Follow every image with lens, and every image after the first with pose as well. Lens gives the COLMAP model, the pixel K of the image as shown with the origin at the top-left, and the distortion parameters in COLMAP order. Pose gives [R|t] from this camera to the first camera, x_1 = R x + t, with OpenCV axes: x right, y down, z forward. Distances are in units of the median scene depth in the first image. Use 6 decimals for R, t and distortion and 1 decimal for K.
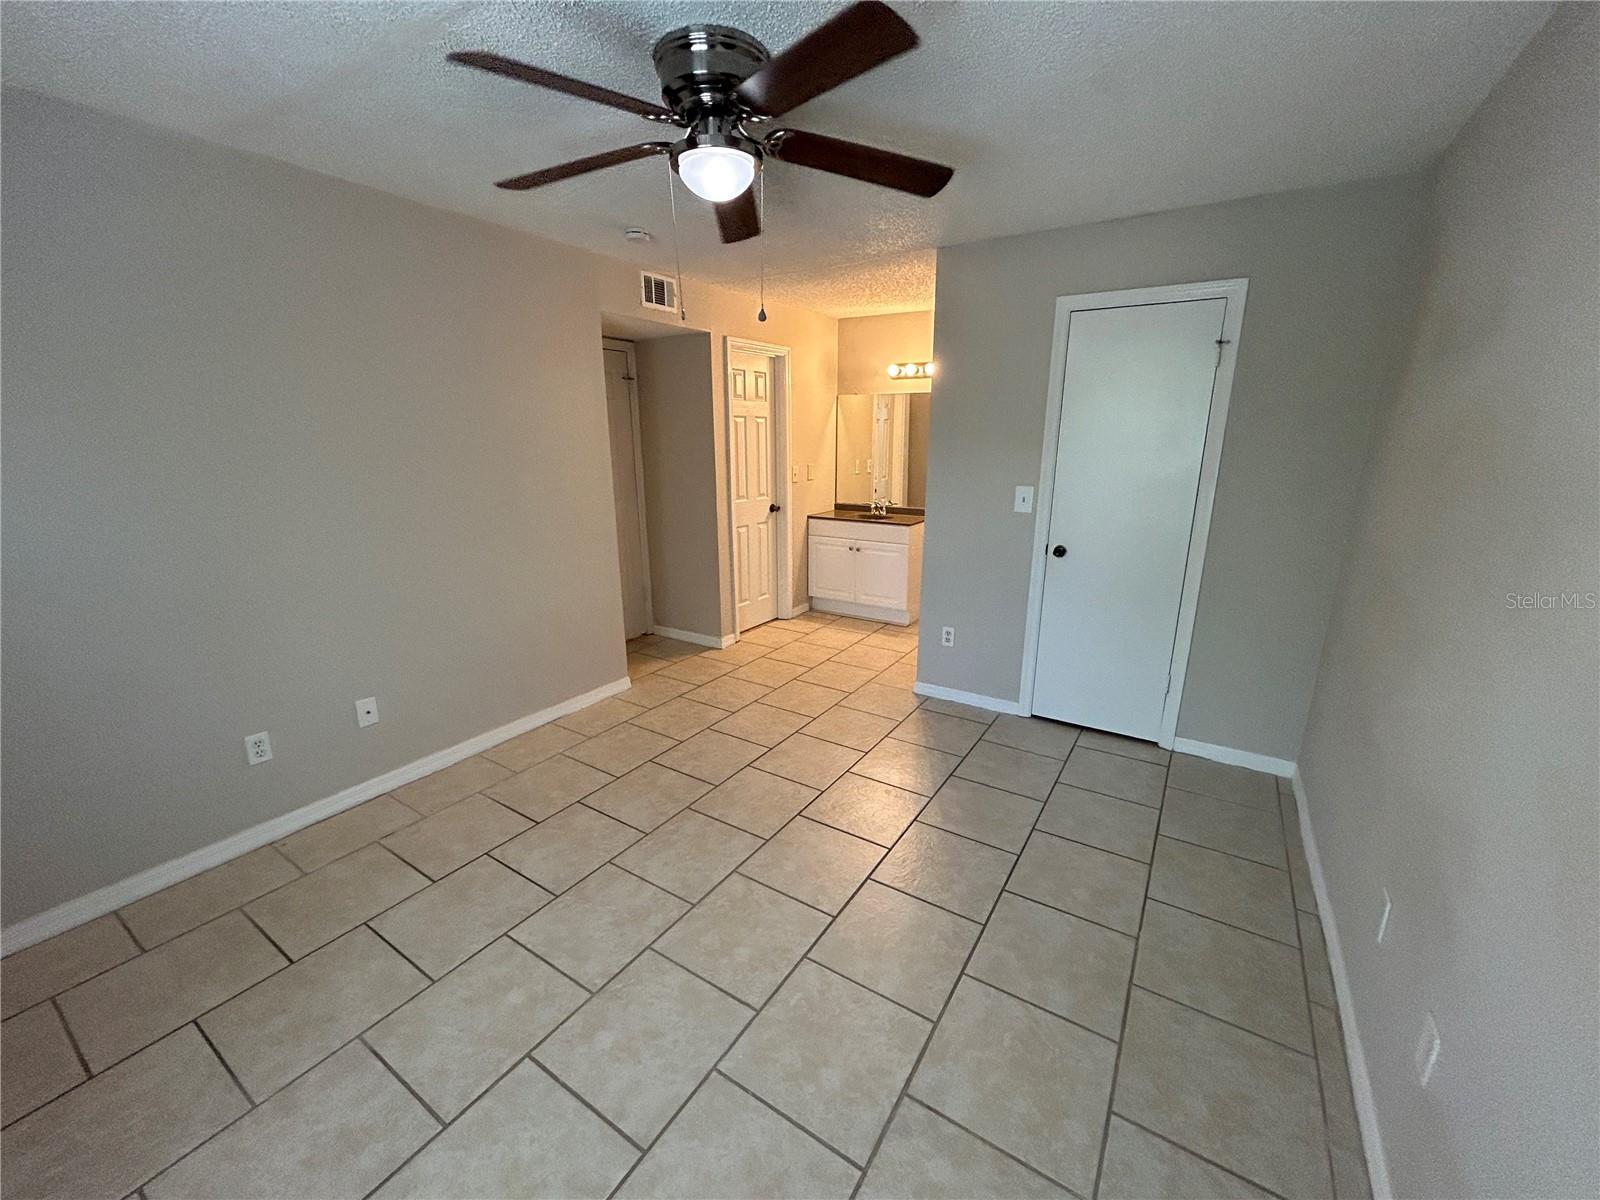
lens RADIAL K [[641.6, 0, 793.5], [0, 641.6, 599.6], [0, 0, 1]] dist [0.000717, 0.000205]
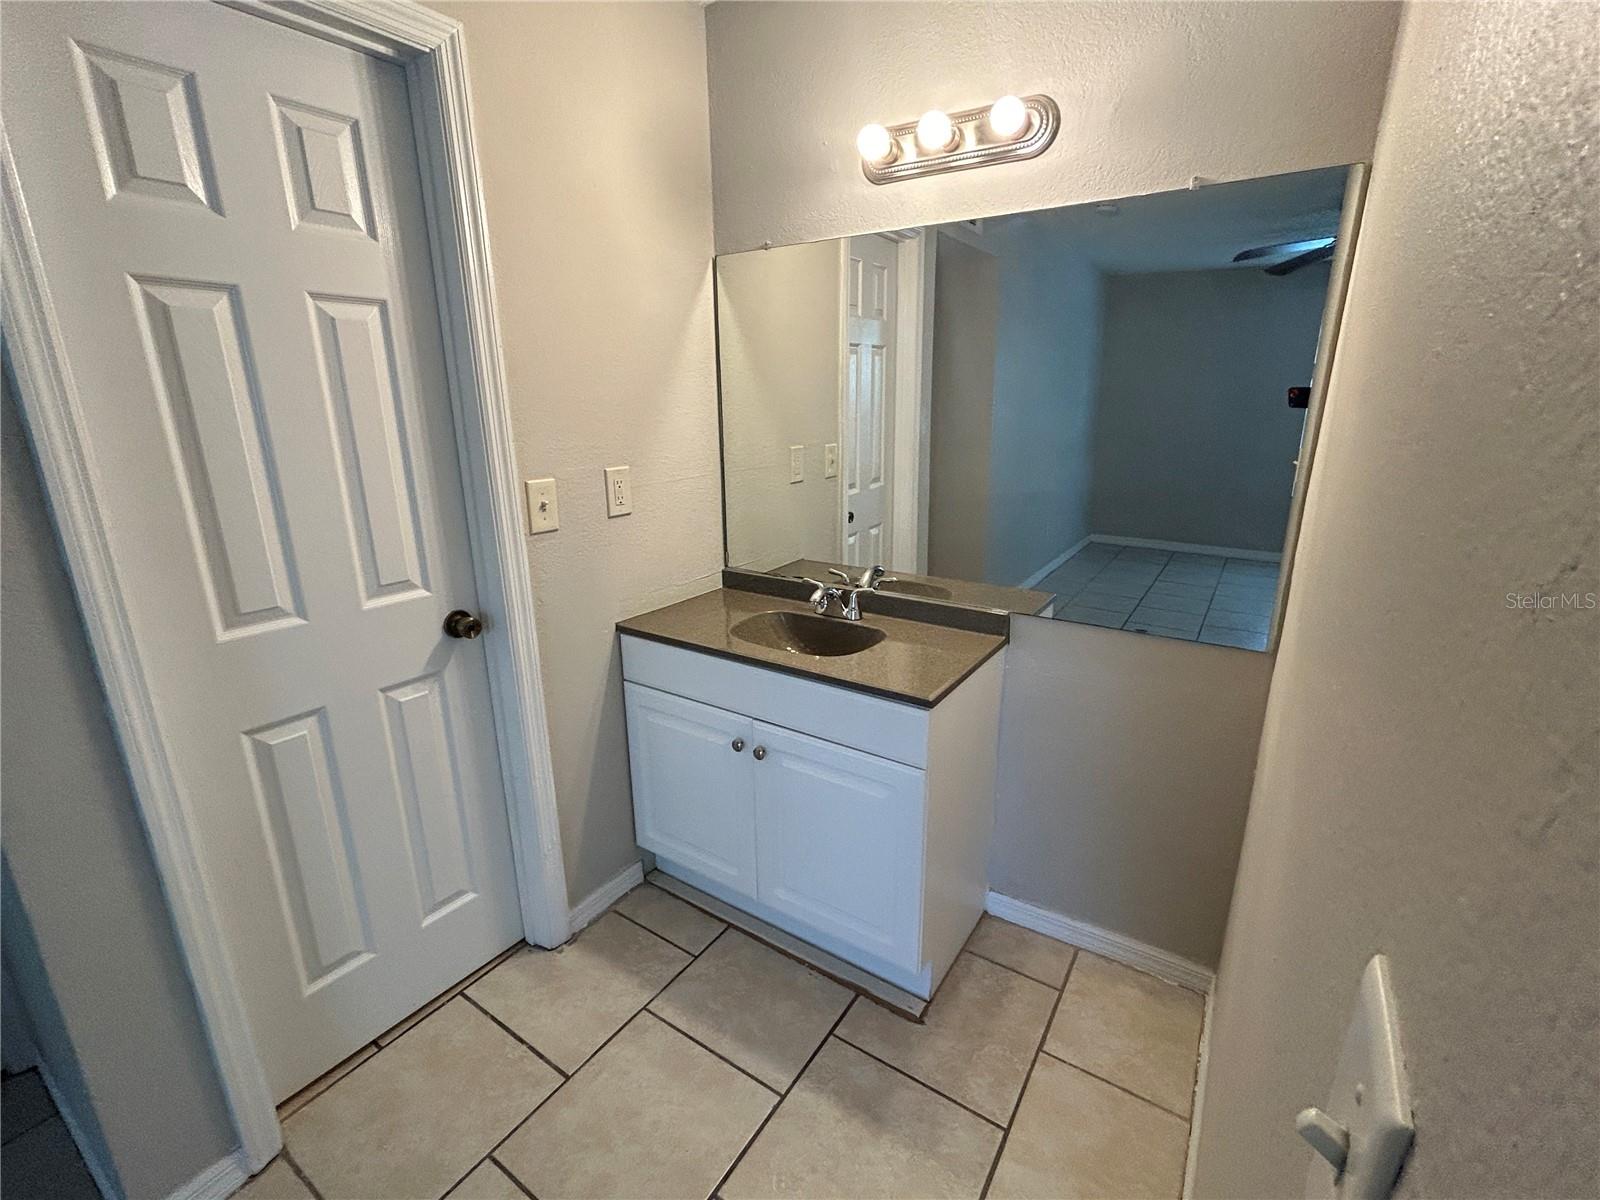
lens RADIAL K [[706.0, 0, 799.2], [0, 706.0, 593.5], [0, 0, 1]] dist [-0.023753, -0.000139]
pose [[0.999932, -0.003384, -0.011136, 0.133171], [0.003583, 0.999834, 0.017892, -0.171633], [0.011073, -0.017930, 0.999778, 0.727955]]
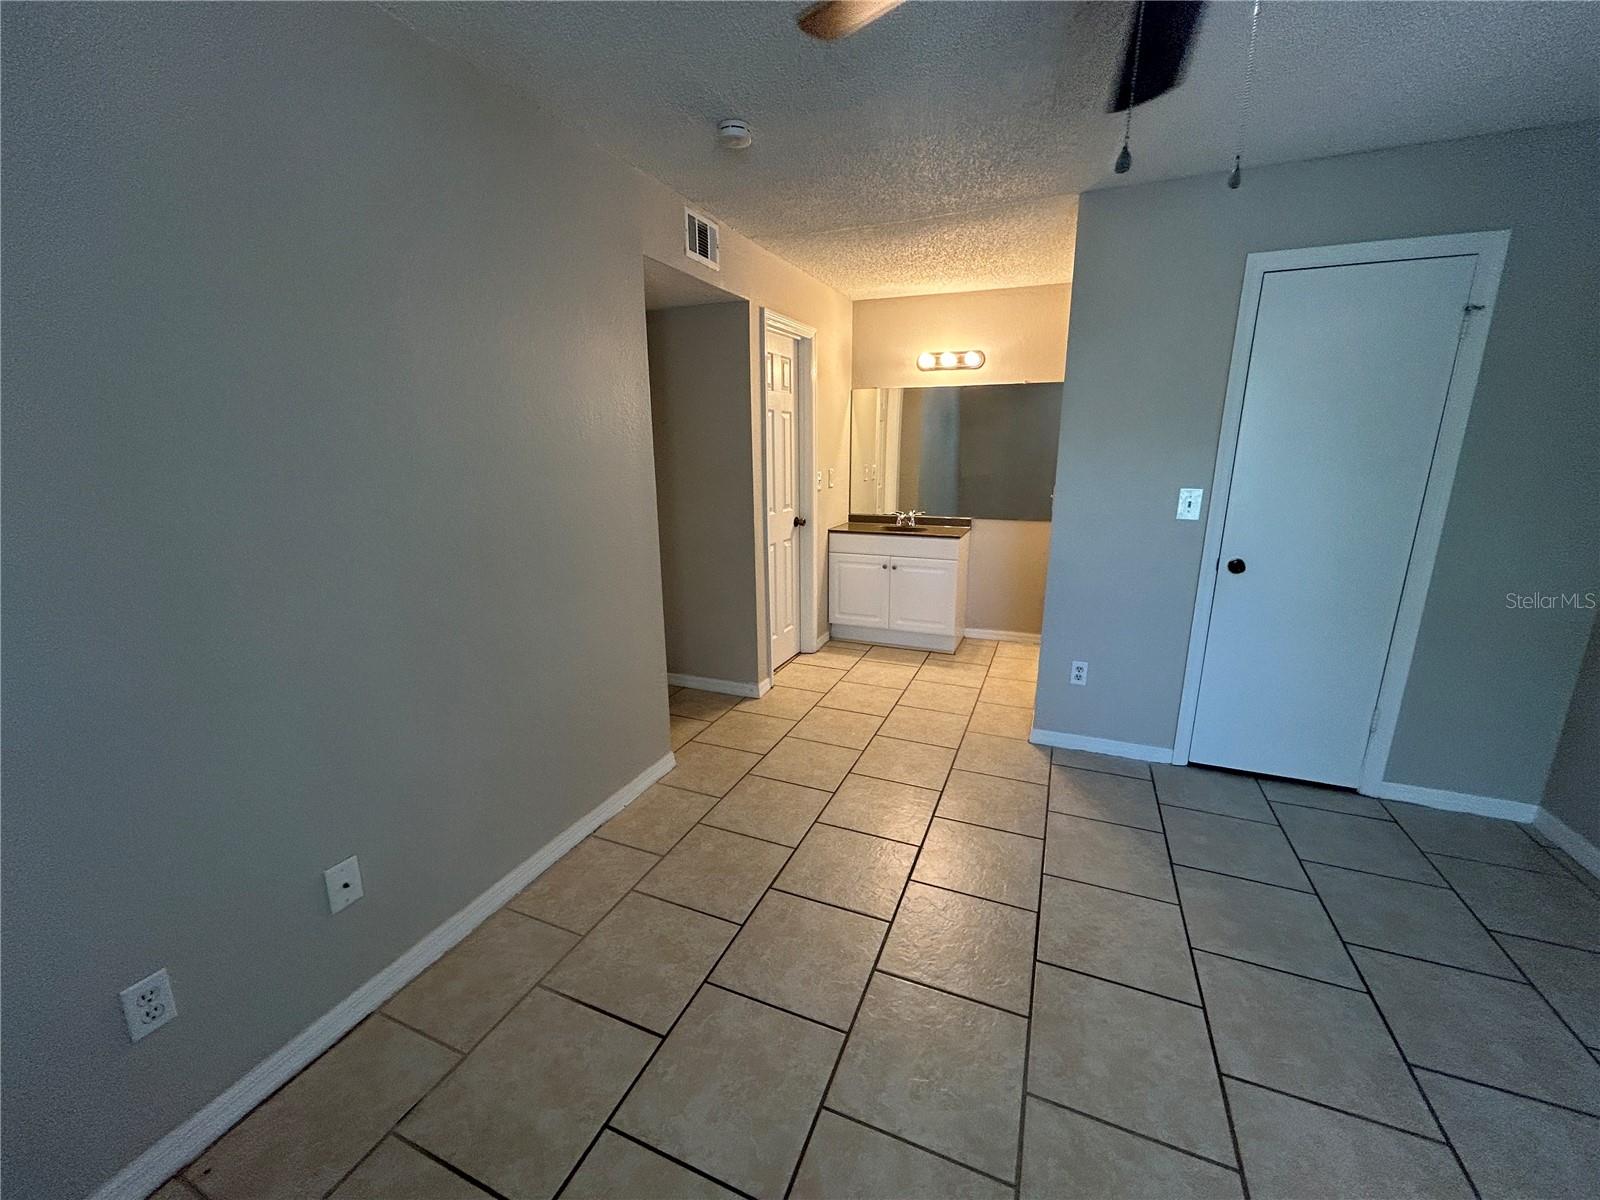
lens RADIAL K [[641.6, 0, 793.5], [0, 641.6, 599.6], [0, 0, 1]] dist [0.000717, 0.000205]
pose [[0.984437, -0.044866, 0.169914, -0.194196], [0.047724, 0.998779, -0.012769, -0.033039], [-0.169133, 0.020679, 0.985376, 0.192671]]
